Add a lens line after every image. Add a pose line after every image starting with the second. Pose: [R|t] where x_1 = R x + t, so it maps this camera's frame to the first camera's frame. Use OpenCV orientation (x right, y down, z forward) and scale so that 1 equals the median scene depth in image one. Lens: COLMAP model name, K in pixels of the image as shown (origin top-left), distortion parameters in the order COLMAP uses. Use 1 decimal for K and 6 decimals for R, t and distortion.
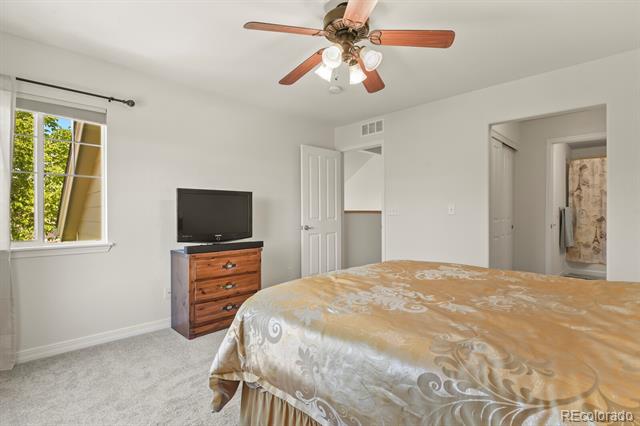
lens RADIAL K [[309.2, 0, 321.3], [0, 309.2, 213.5], [0, 0, 1]] dist [-0.005926, -0.002901]
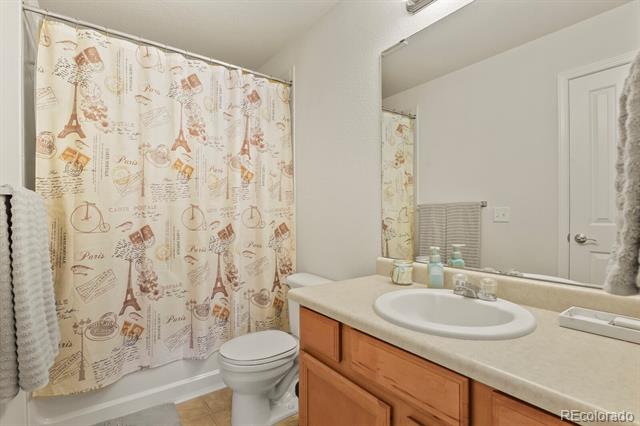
lens RADIAL K [[309.2, 0, 321.5], [0, 309.2, 215.1], [0, 0, 1]] dist [-0.005926, -0.002901]
pose [[0.148633, -0.005924, 0.988875, 0.601775], [0.010319, 0.999937, 0.004439, -0.000995], [-0.988839, 0.009544, 0.148684, 0.745004]]
